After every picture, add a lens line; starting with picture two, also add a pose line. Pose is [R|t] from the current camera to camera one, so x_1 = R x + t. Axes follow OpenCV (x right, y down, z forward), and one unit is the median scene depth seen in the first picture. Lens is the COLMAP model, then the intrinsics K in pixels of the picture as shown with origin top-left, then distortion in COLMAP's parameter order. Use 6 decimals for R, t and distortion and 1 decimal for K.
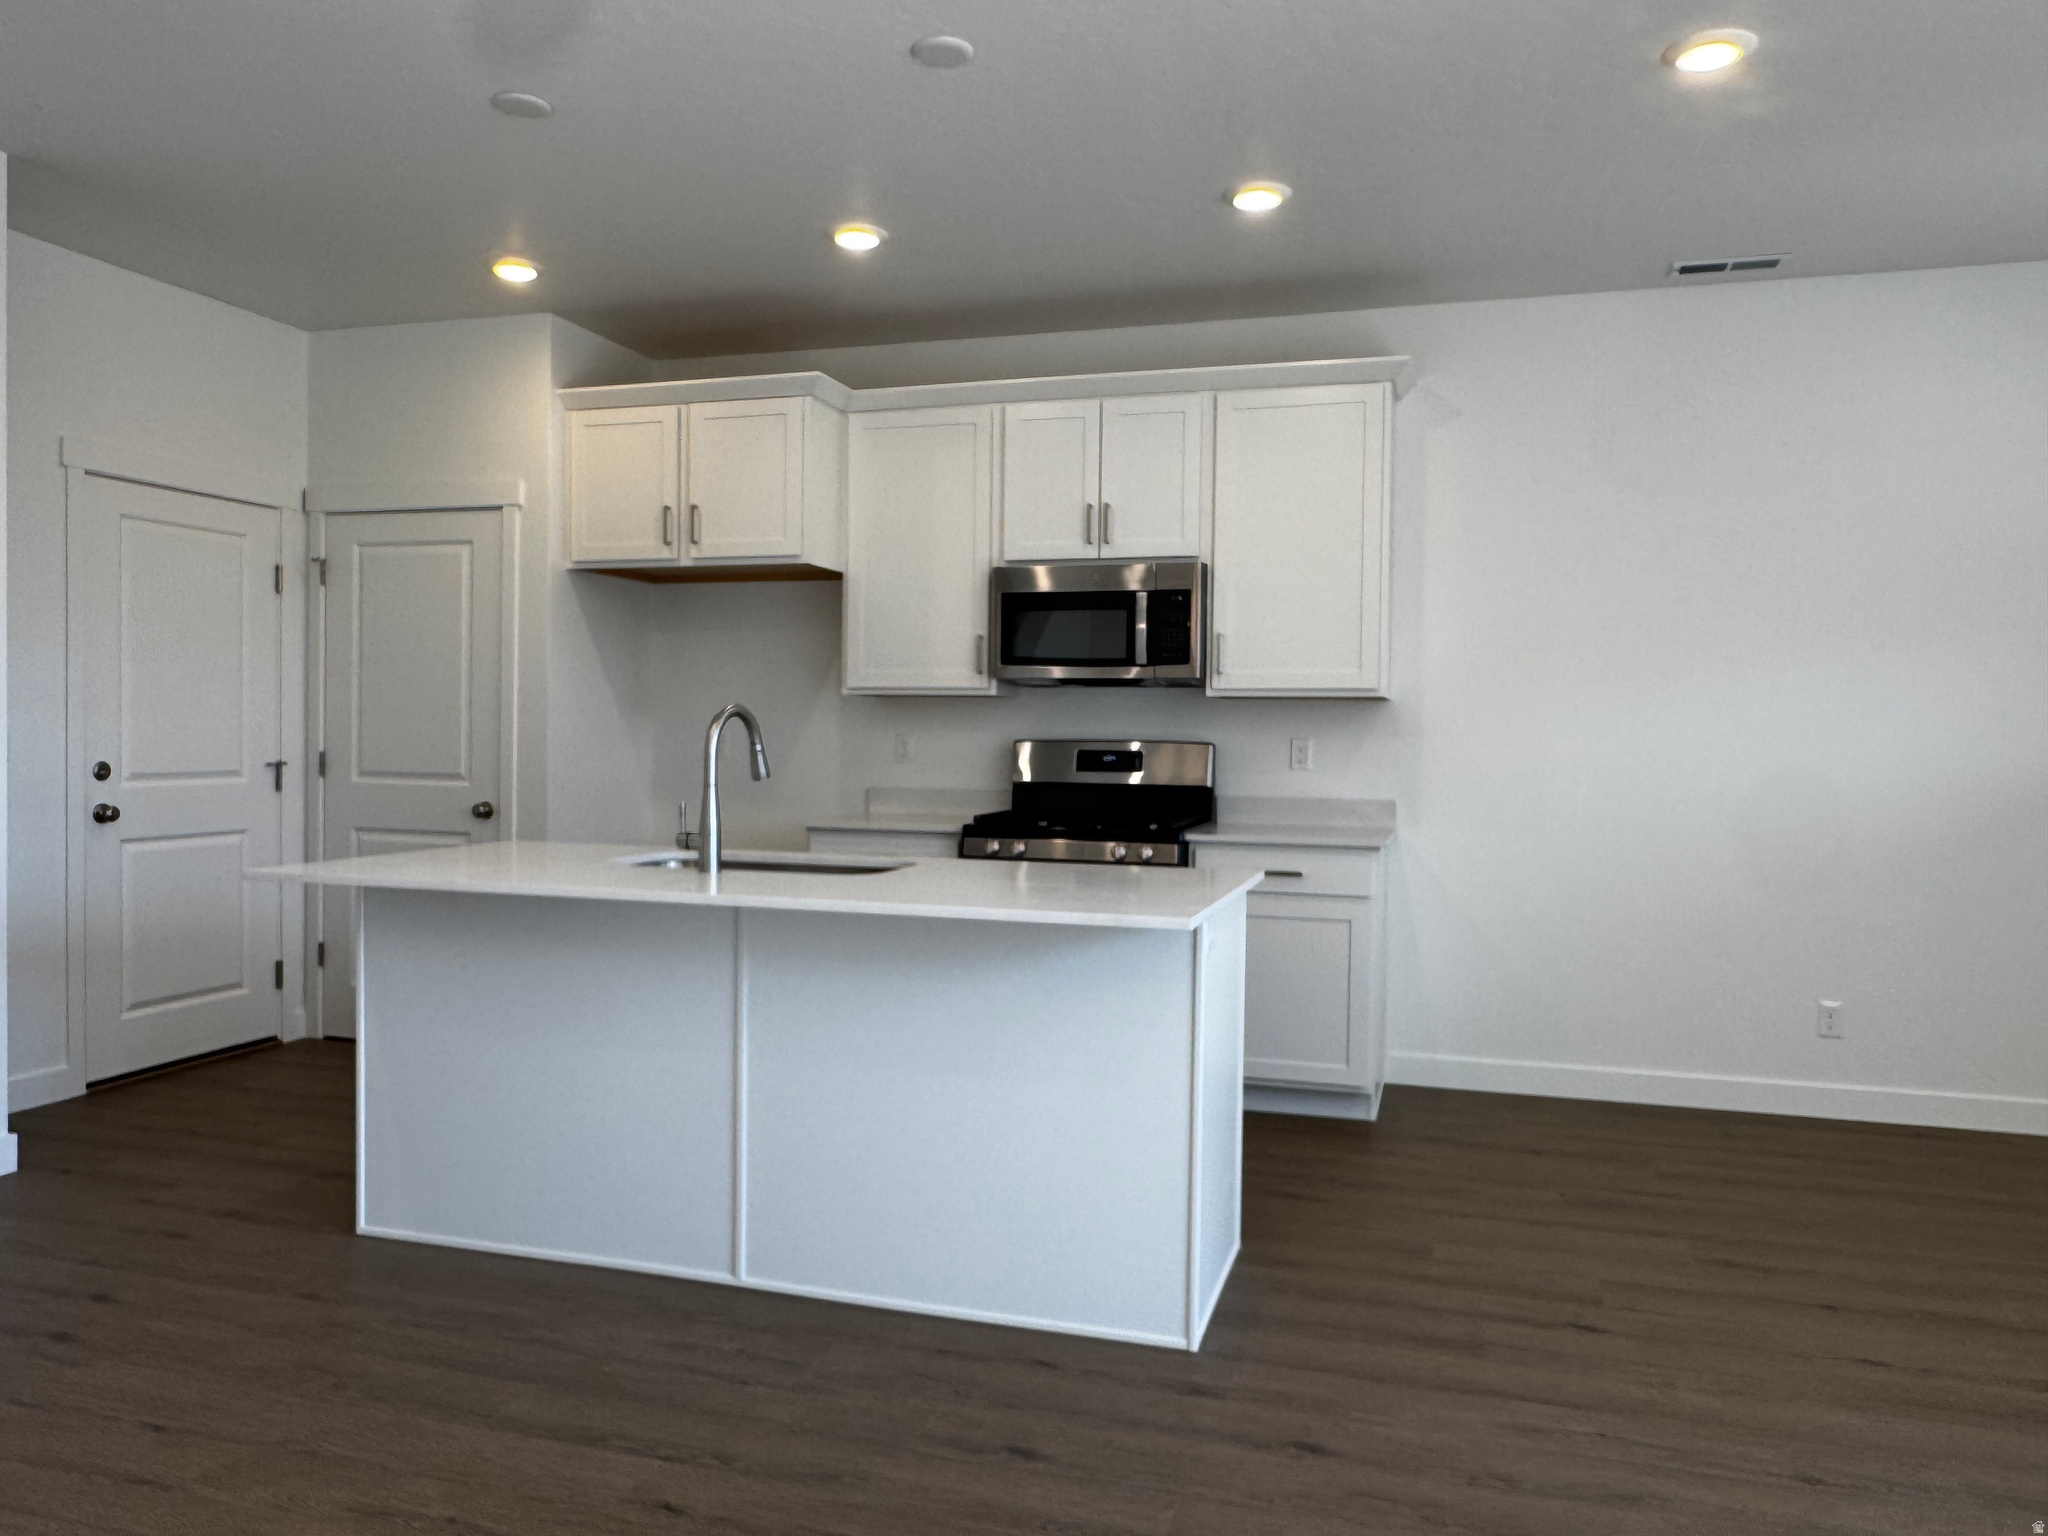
lens RADIAL K [[1451.7, 0, 1024.0], [0, 1451.7, 768.0], [0, 0, 1]] dist [-0.001200, -0.003631]
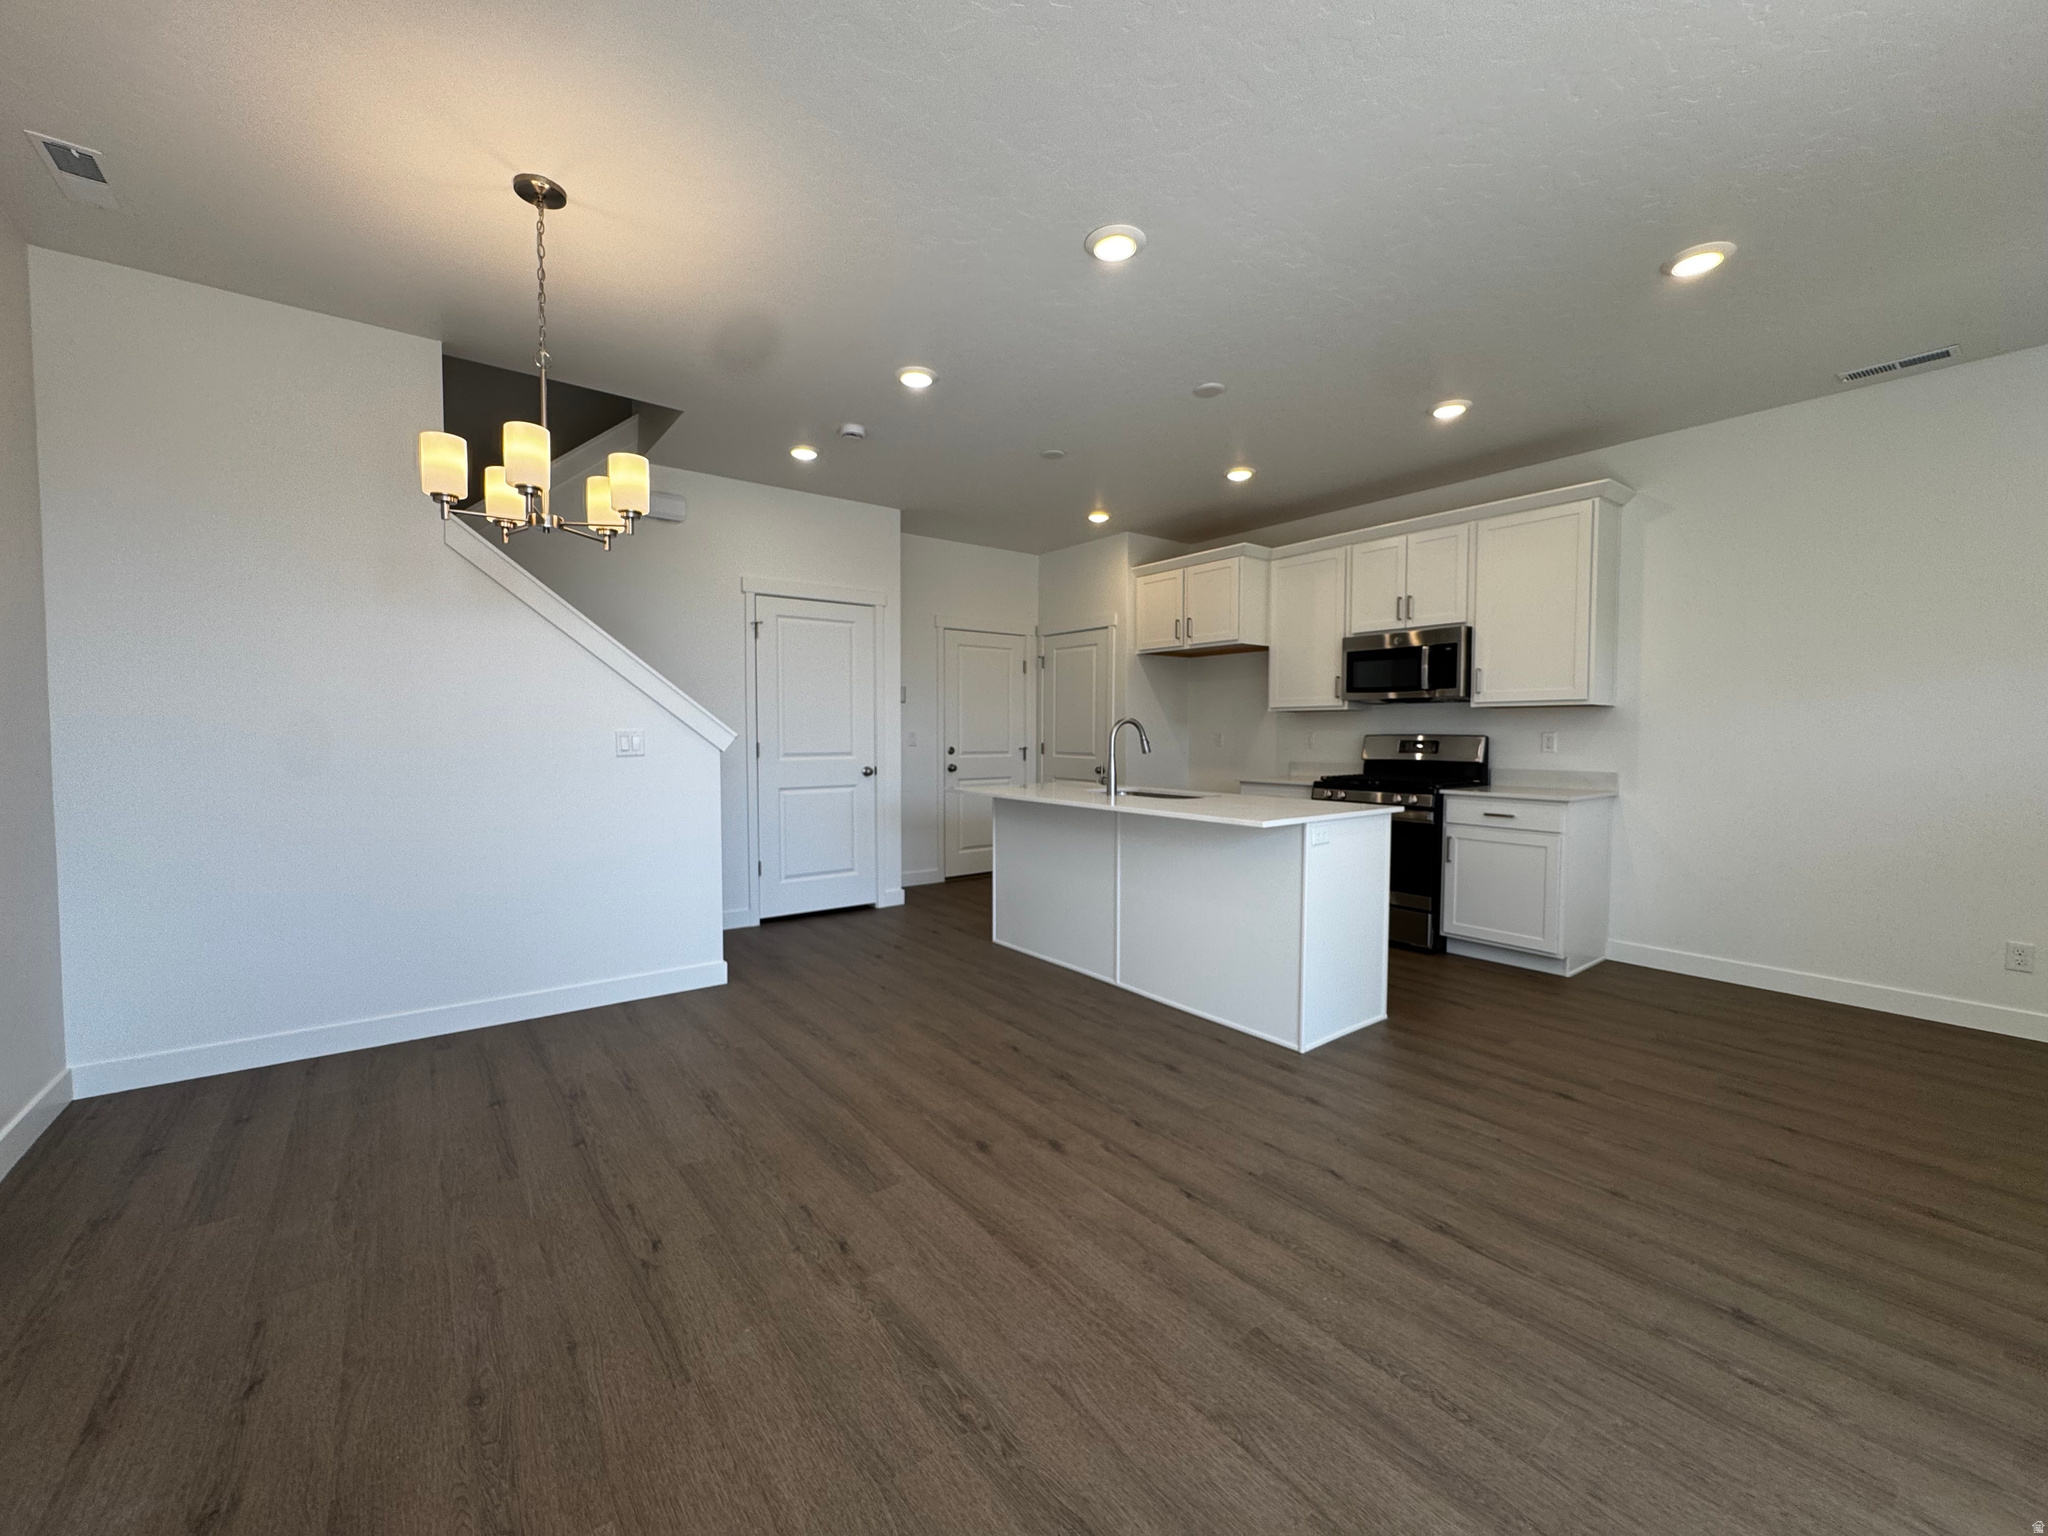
lens RADIAL K [[819.5, 0, 1024.0], [0, 819.5, 768.0], [0, 0, 1]] dist [-0.003132, 0.000015]
pose [[0.813381, 0.015090, -0.581536, 0.257603], [-0.006087, 0.999830, 0.017430, 0.006382], [0.581700, -0.010638, 0.813334, -0.049443]]
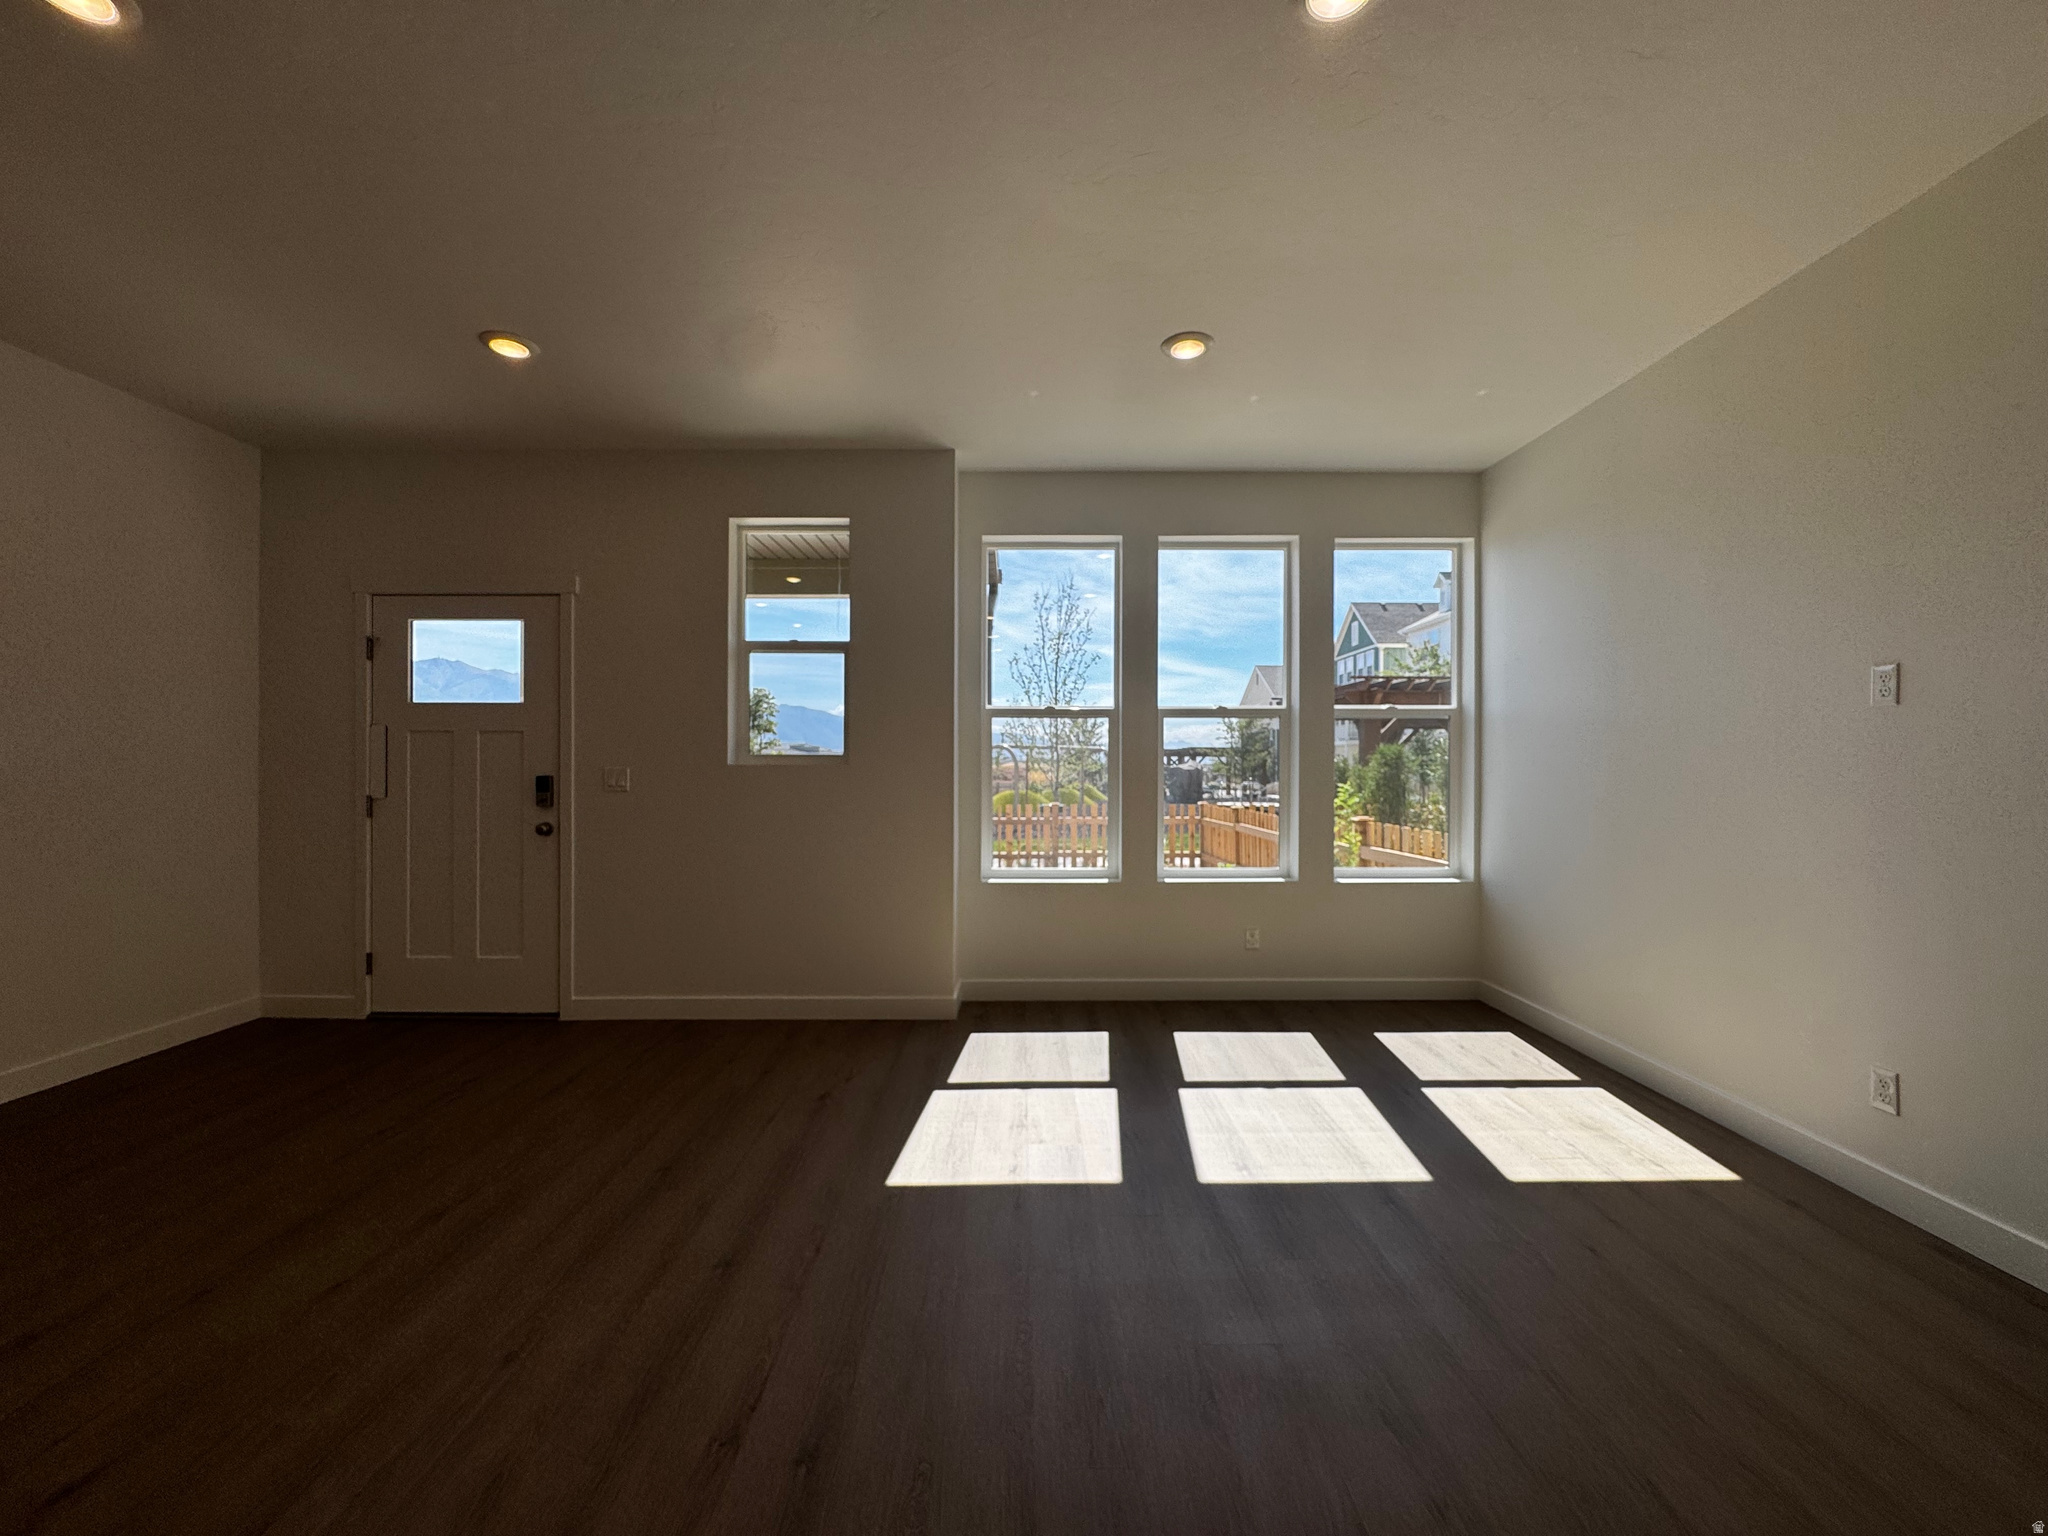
lens RADIAL K [[819.5, 0, 1024.0], [0, 819.5, 768.0], [0, 0, 1]] dist [-0.003132, 0.000015]
pose [[-0.294644, -0.016523, 0.955464, -0.119101], [0.017737, 0.999584, 0.022756, -0.009411], [-0.955442, 0.023652, -0.294229, 0.377872]]
